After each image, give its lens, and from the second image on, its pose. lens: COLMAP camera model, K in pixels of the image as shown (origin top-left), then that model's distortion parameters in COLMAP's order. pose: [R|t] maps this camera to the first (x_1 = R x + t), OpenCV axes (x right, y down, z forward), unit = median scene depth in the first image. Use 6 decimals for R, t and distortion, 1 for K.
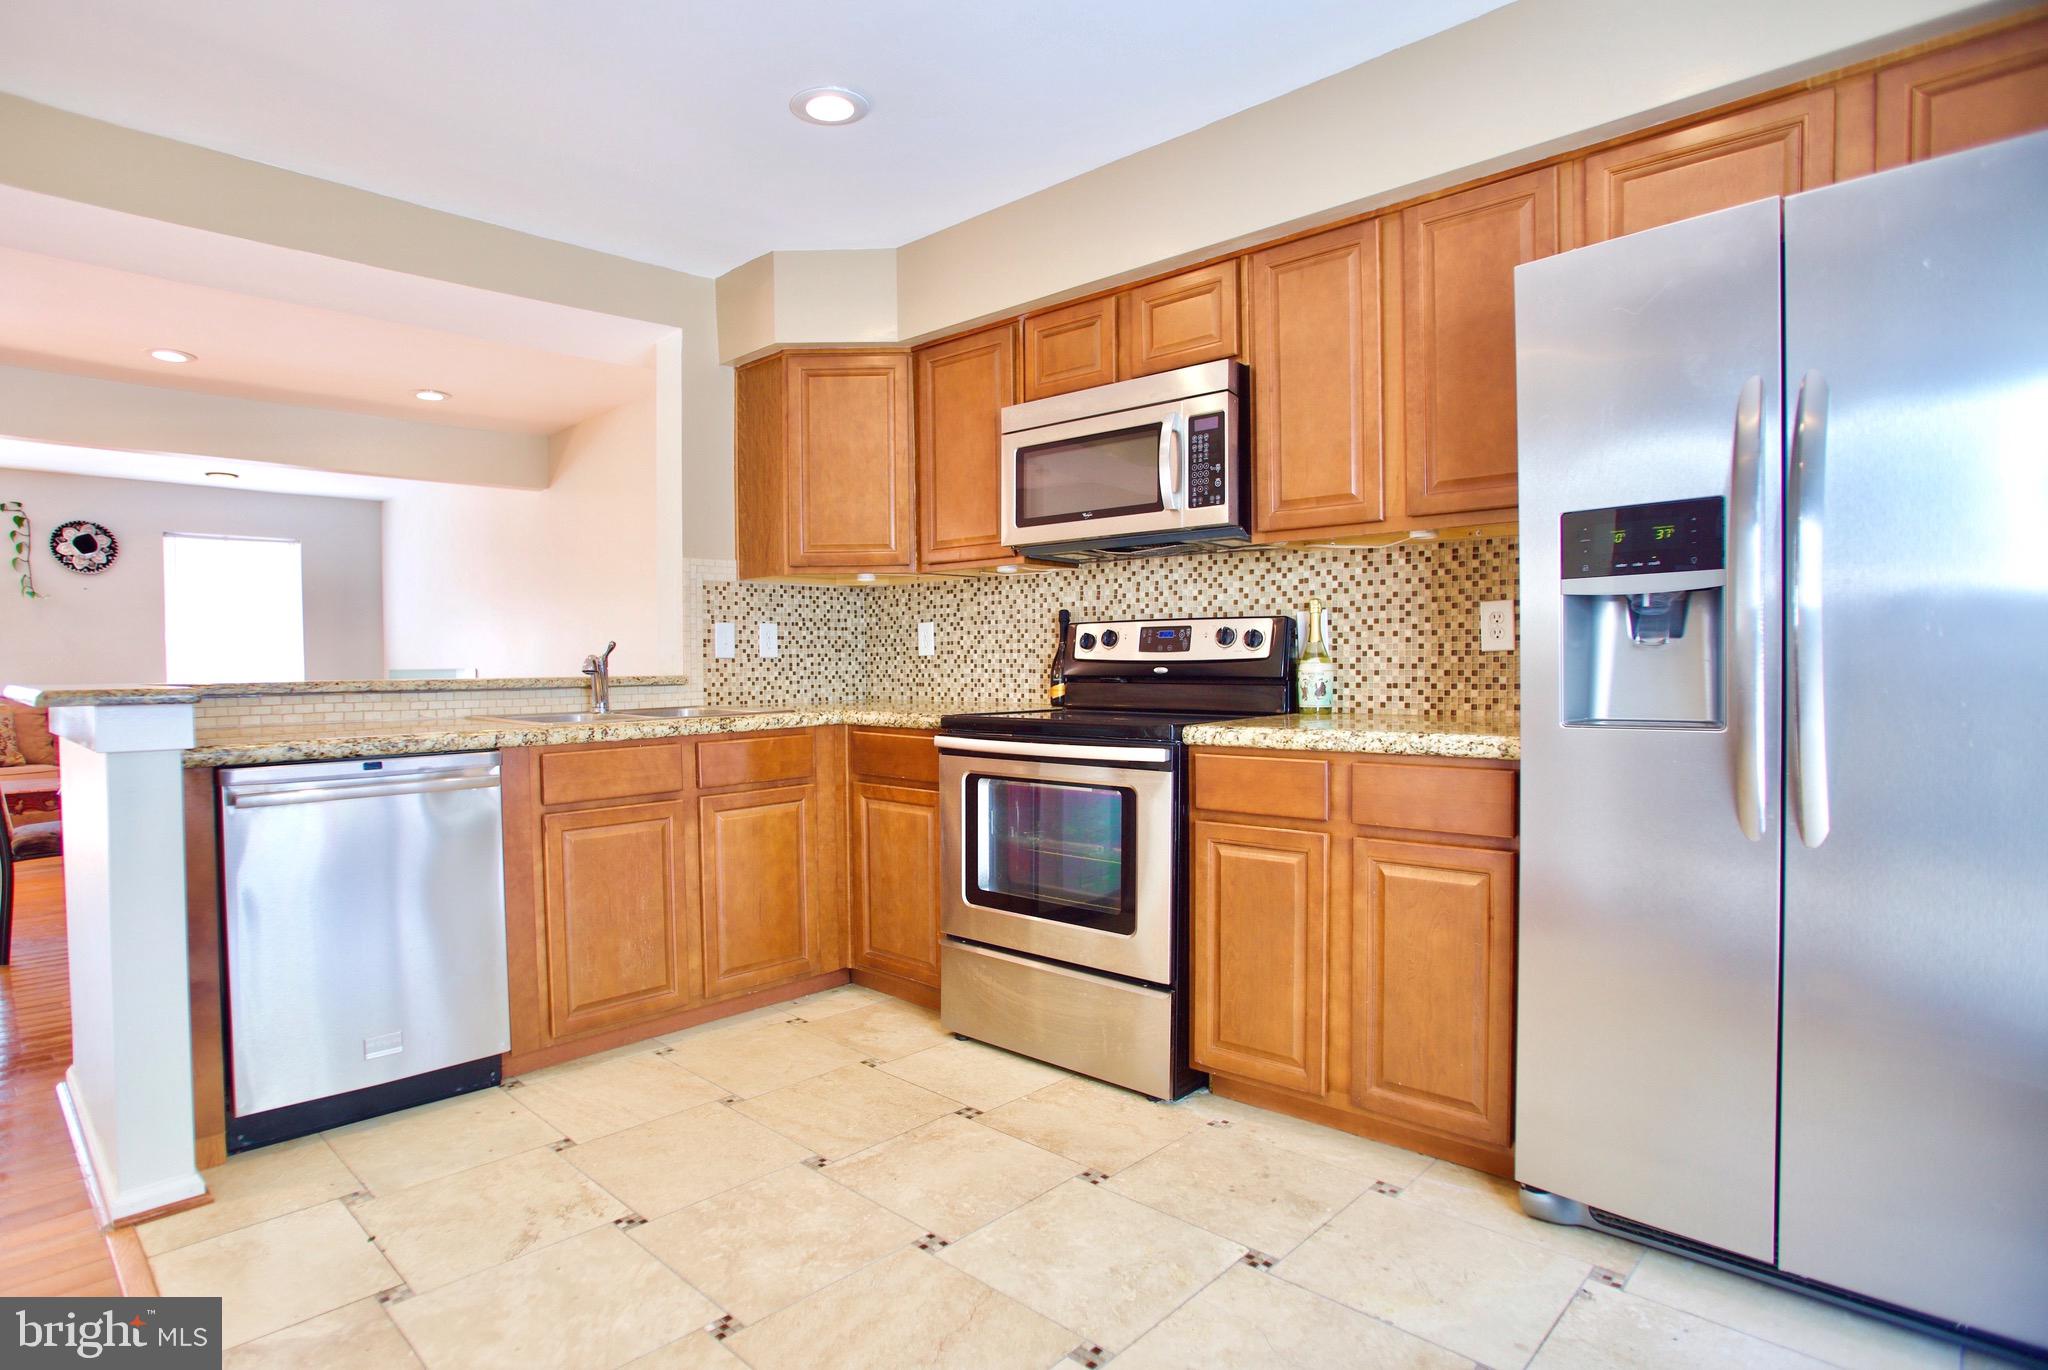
lens RADIAL K [[1082.9, 0, 945.4], [0, 1082.9, 694.0], [0, 0, 1]] dist [-0.095162, 0.052117]
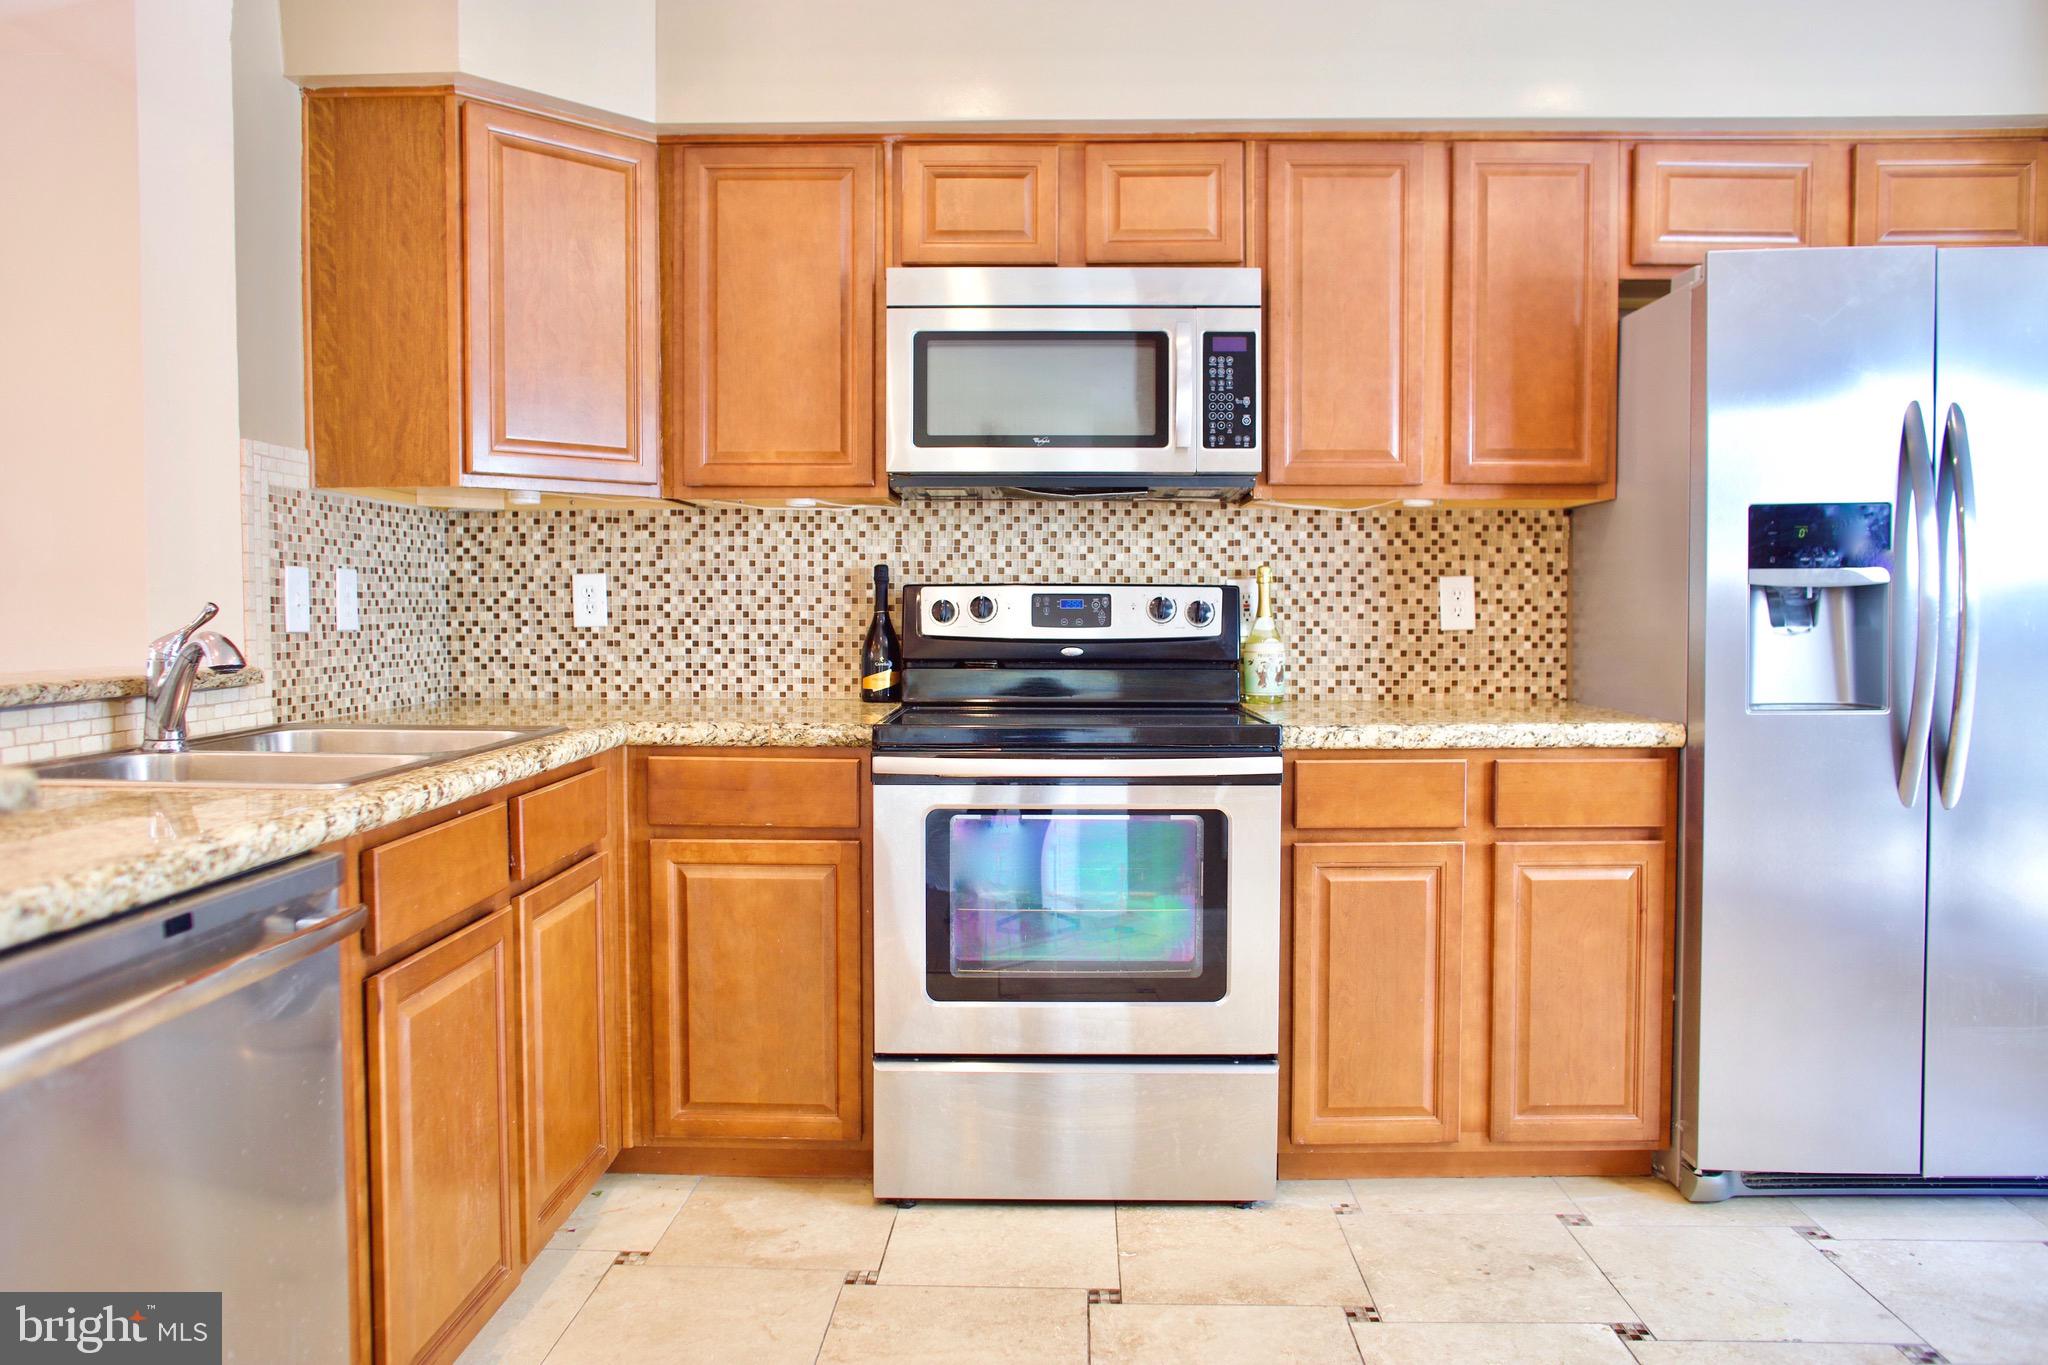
lens RADIAL K [[1415.1, 0, 1031.0], [0, 1415.1, 663.4], [0, 0, 1]] dist [-0.076901, 0.071522]
pose [[0.720278, -0.017203, 0.693472, -0.457772], [0.014156, 0.999849, 0.010100, -0.021620], [-0.693541, 0.002541, 0.720413, 0.271444]]
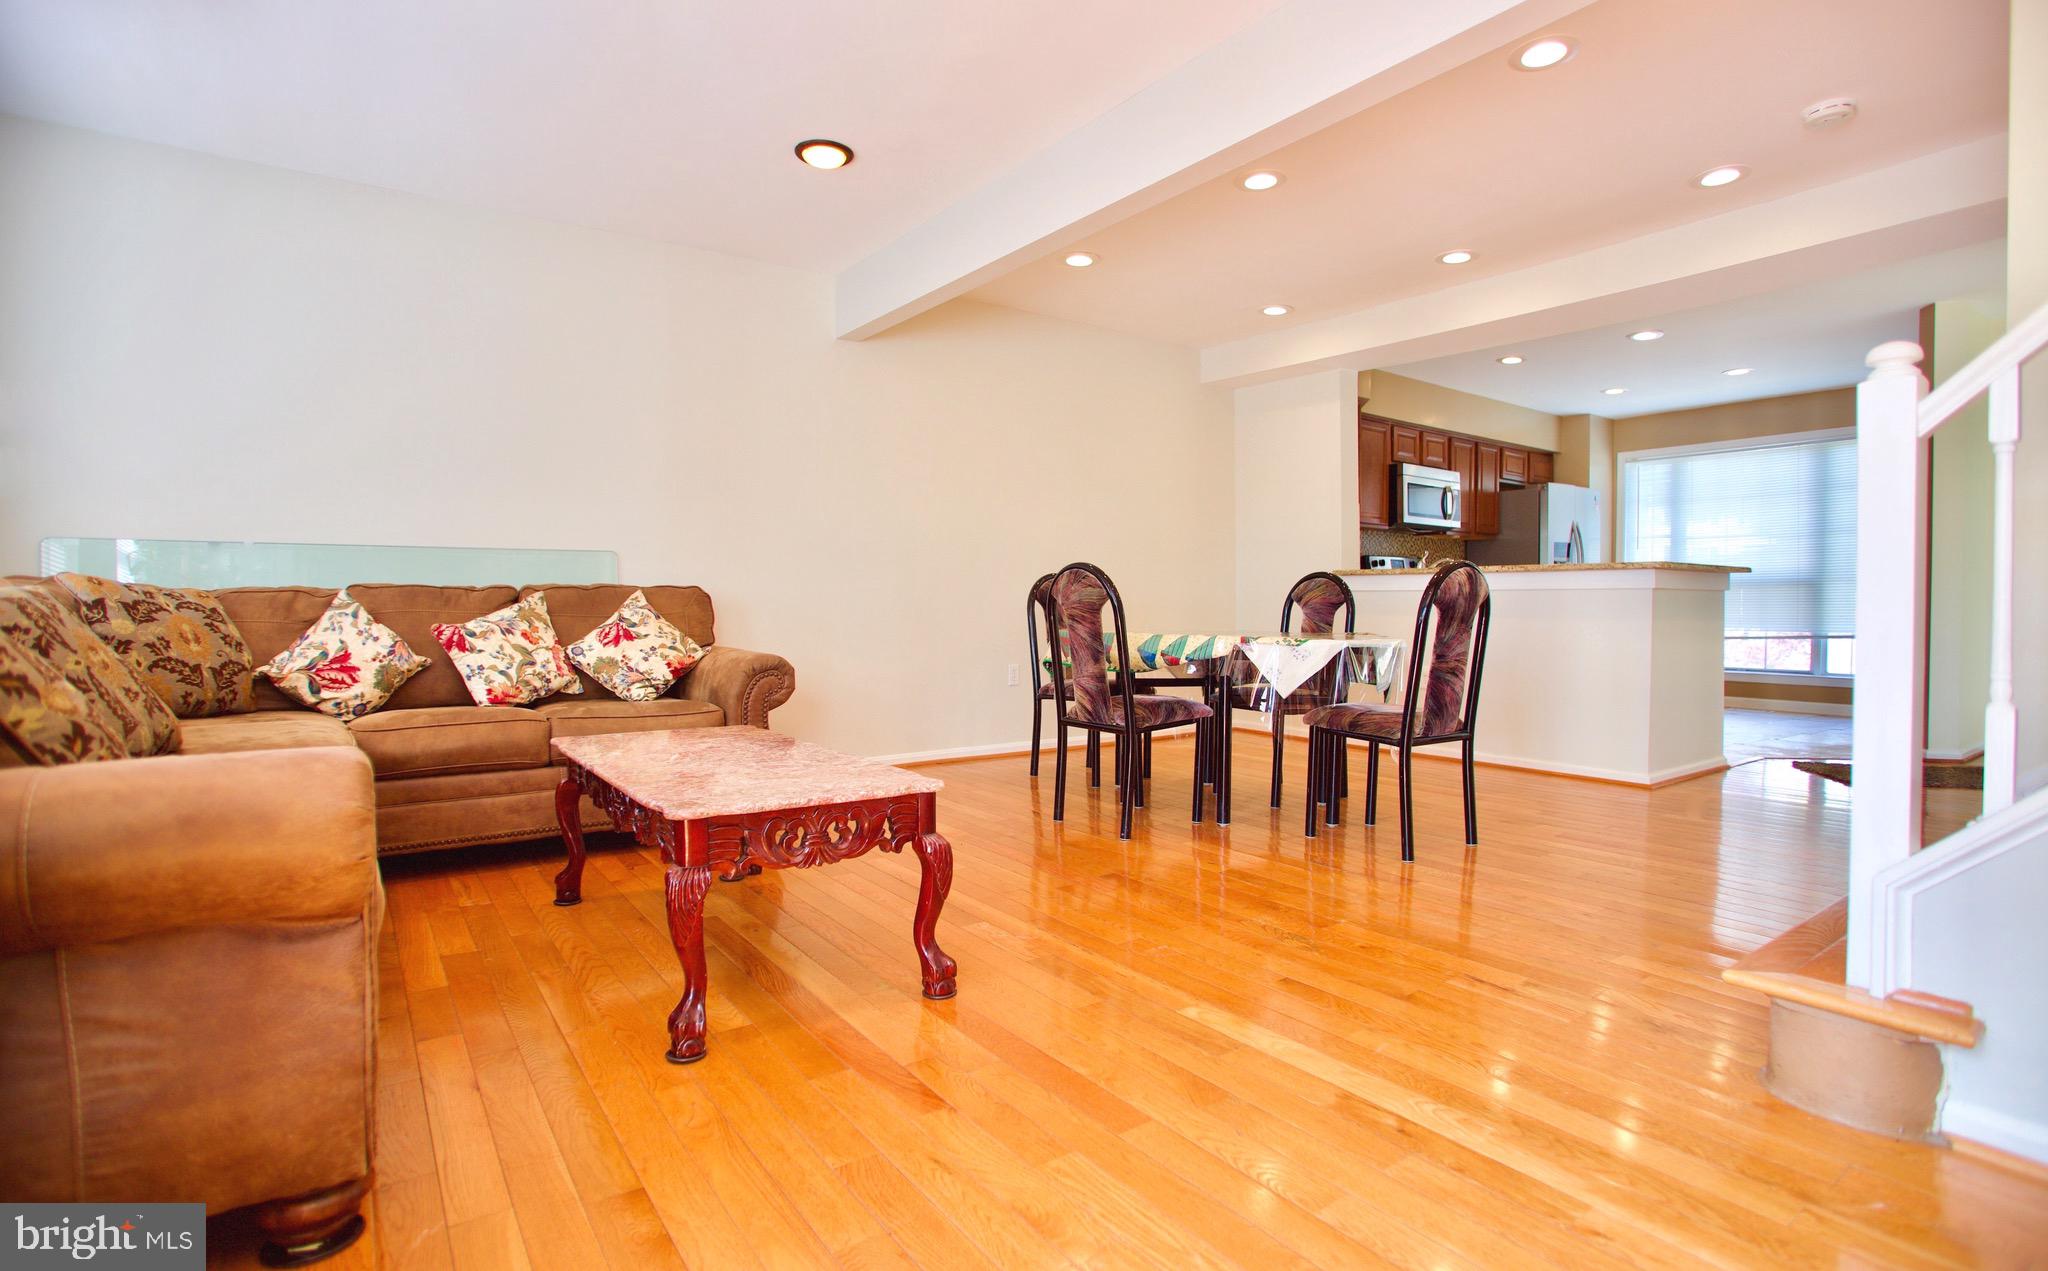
lens RADIAL K [[986.5, 0, 1039.4], [0, 986.5, 633.7], [0, 0, 1]] dist [-0.081356, 0.035401]
pose [[0.147065, -0.021345, 0.988897, -1.991780], [0.026737, 0.999488, 0.017597, 0.044601], [-0.988765, 0.023853, 0.147560, 1.352351]]
